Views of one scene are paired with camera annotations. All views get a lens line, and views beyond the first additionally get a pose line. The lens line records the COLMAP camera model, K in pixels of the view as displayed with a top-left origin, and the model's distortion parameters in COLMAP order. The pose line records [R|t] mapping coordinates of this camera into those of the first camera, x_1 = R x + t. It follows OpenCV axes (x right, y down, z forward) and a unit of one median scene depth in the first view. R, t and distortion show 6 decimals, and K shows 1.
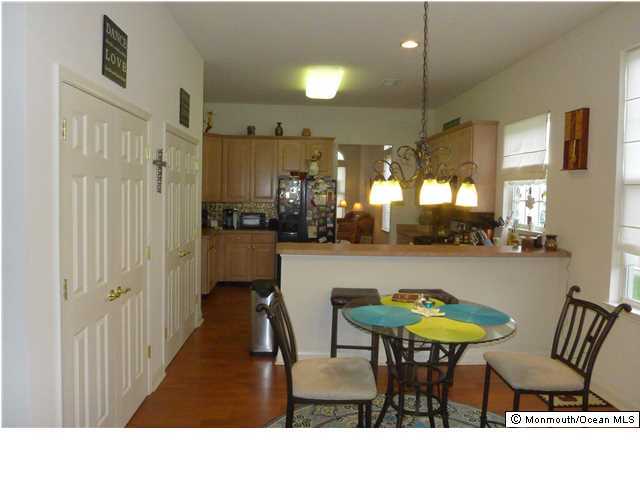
lens RADIAL K [[455.1, 0, 320.0], [0, 455.1, 240.0], [0, 0, 1]] dist [0.000031, 0.000431]
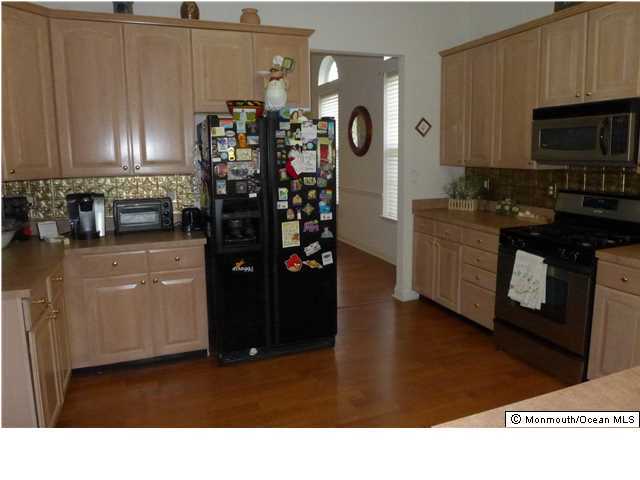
lens RADIAL K [[446.4, 0, 319.9], [0, 446.4, 226.2], [0, 0, 1]] dist [-0.000460, -0.000281]
pose [[0.956287, -0.084241, 0.280033, -0.113290], [0.066508, 0.995166, 0.072253, -0.056116], [-0.284766, -0.050471, 0.957268, 0.566273]]
